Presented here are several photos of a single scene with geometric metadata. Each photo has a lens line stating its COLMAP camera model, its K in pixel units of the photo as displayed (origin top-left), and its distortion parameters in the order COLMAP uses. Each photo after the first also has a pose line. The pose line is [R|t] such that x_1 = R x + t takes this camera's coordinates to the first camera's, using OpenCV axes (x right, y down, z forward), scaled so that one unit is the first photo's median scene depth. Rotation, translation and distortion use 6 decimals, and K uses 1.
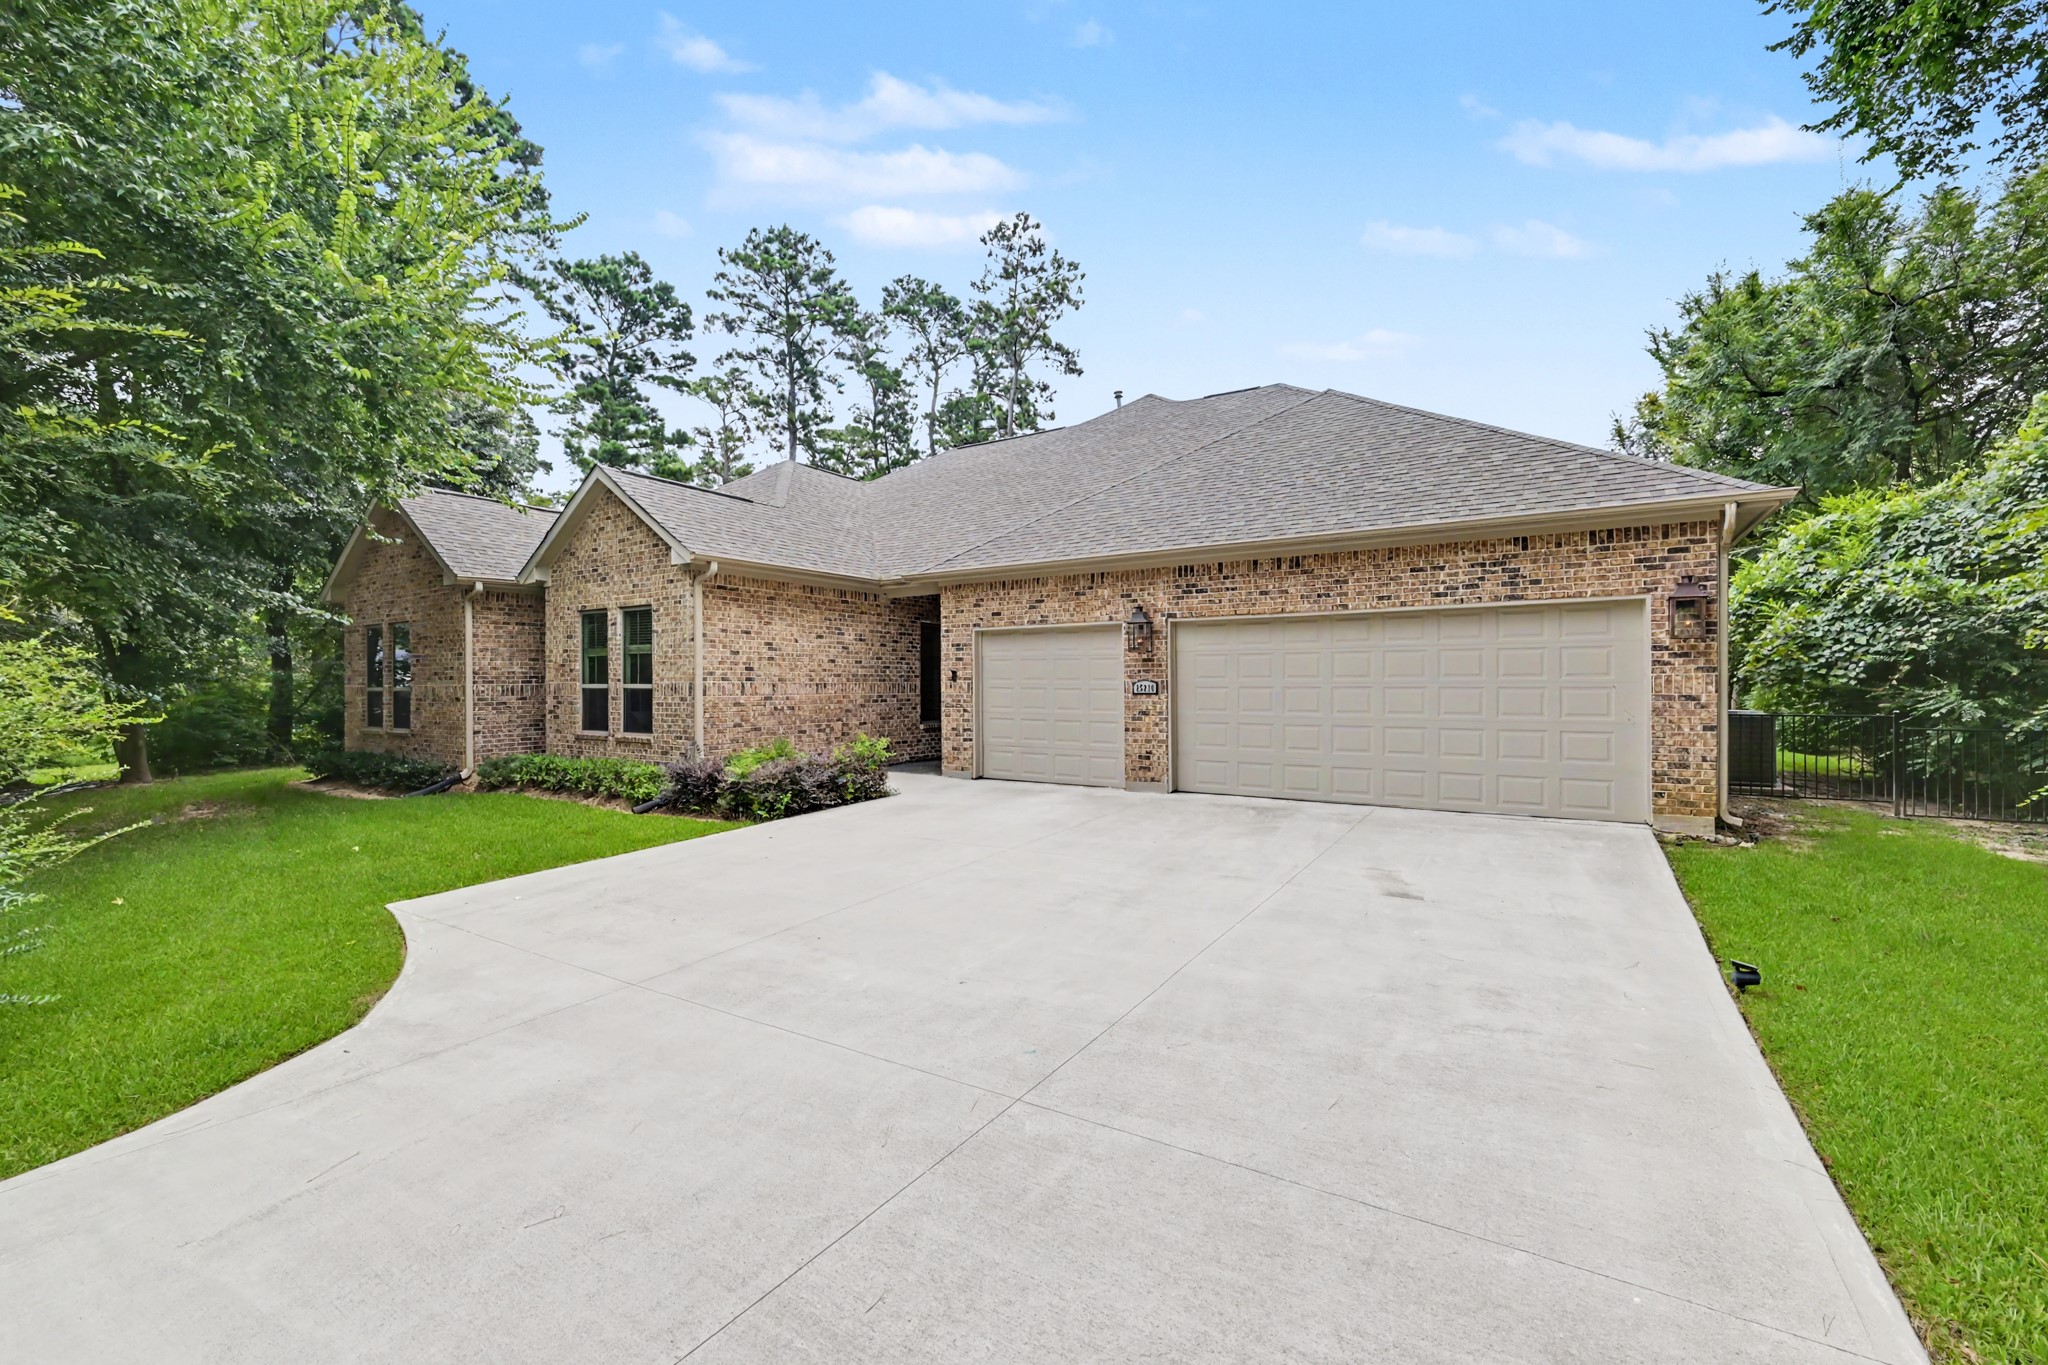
lens RADIAL K [[806.0, 0, 1031.6], [0, 806.0, 686.1], [0, 0, 1]] dist [-0.003057, 0.000412]
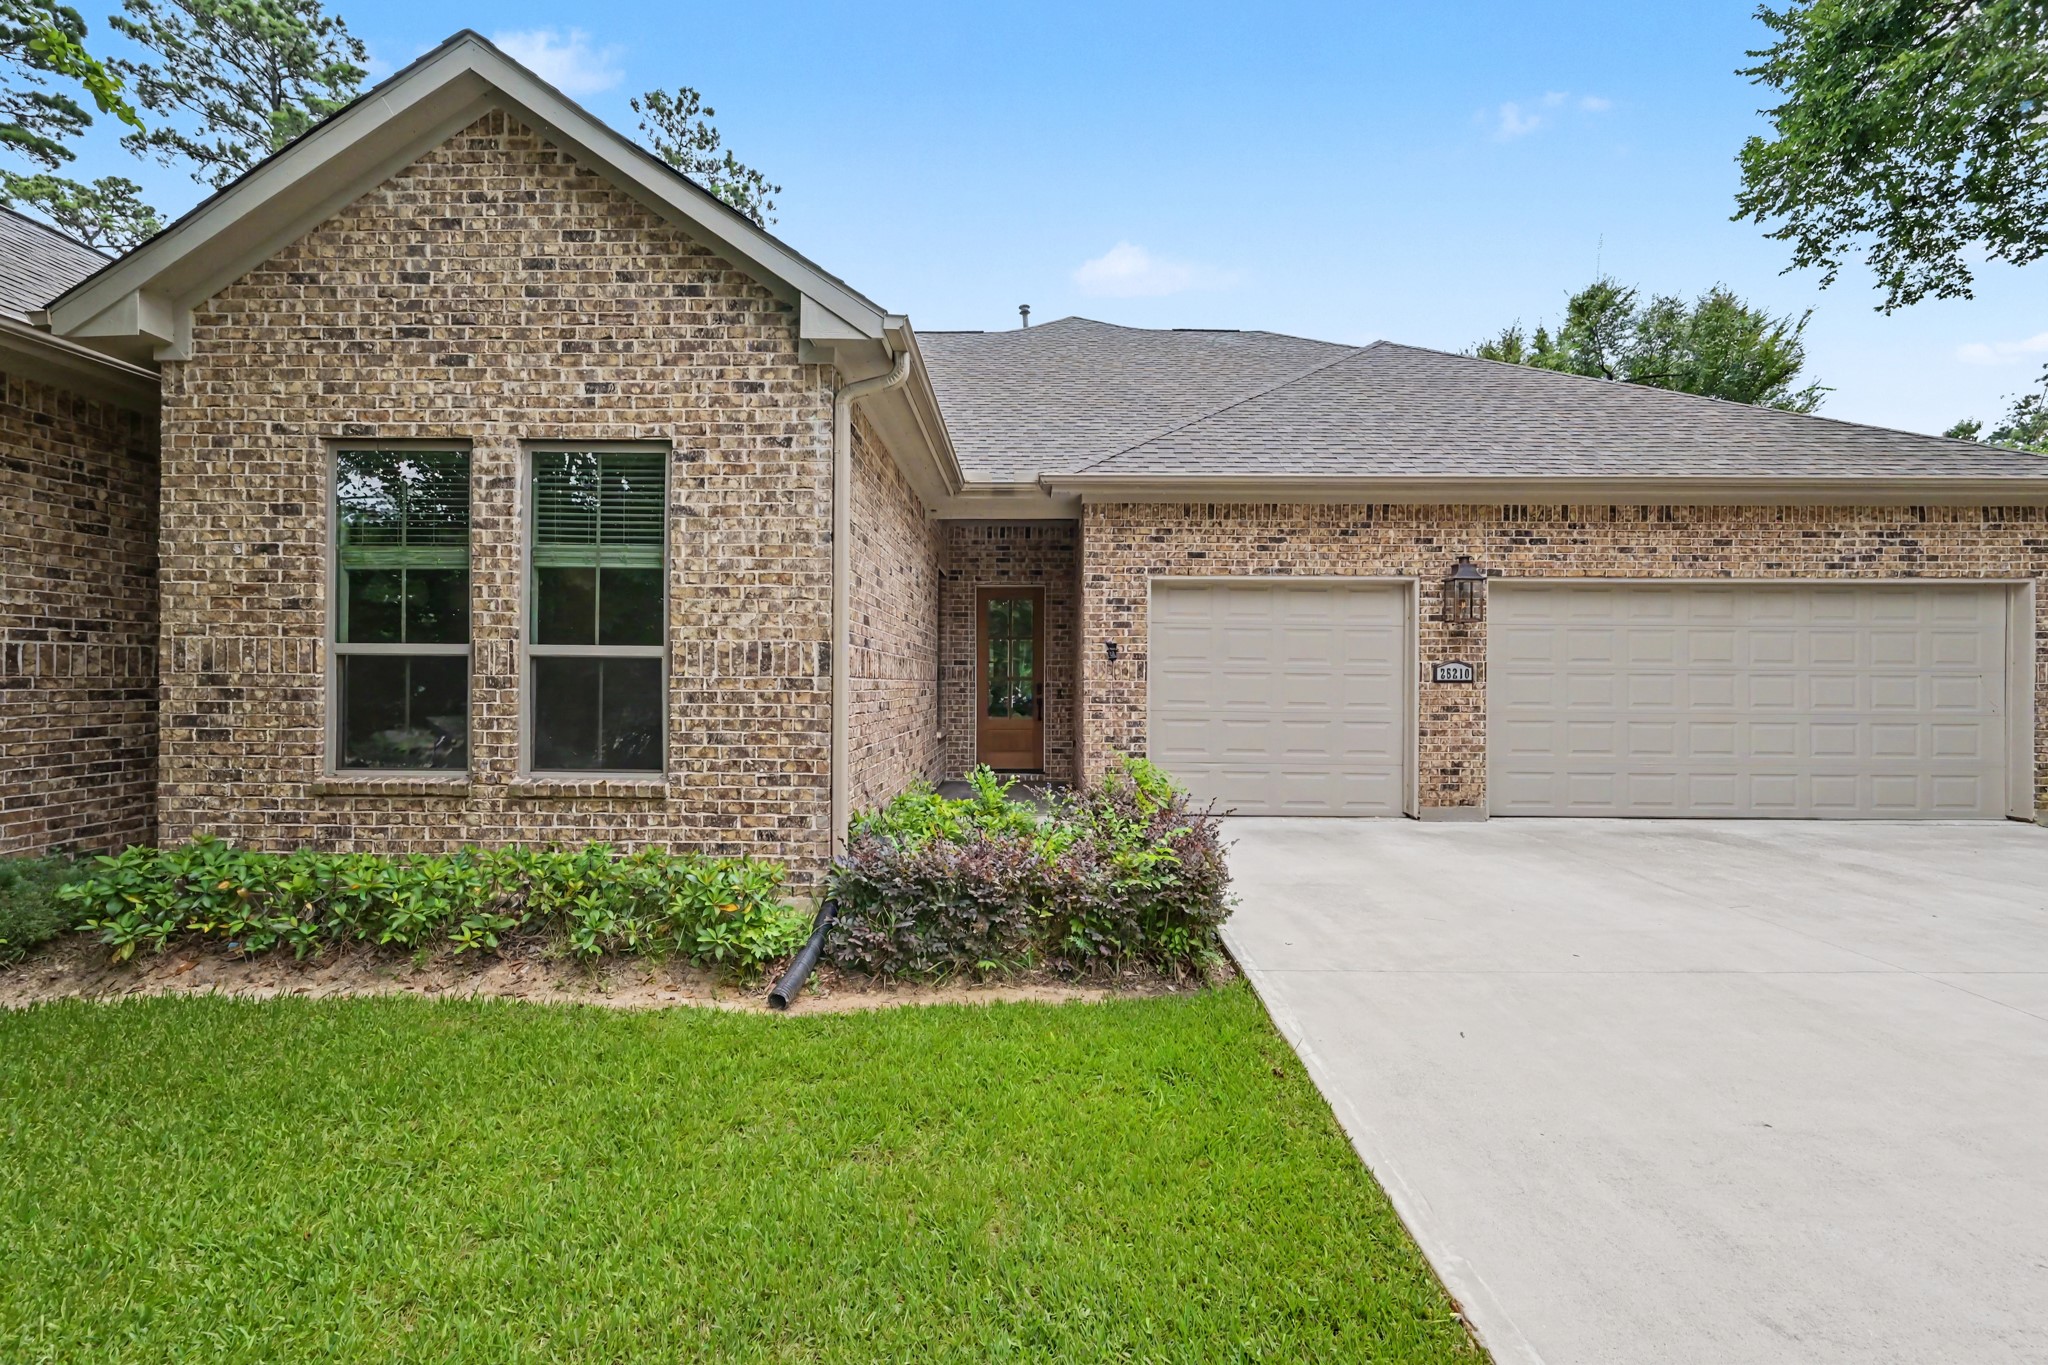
lens RADIAL K [[806.0, 0, 1031.6], [0, 806.0, 686.1], [0, 0, 1]] dist [-0.003057, 0.000412]
pose [[0.853604, 0.008387, 0.520855, -0.536995], [-0.006848, 0.999965, -0.004878, 0.018698], [-0.520877, 0.000597, 0.853631, 0.590502]]
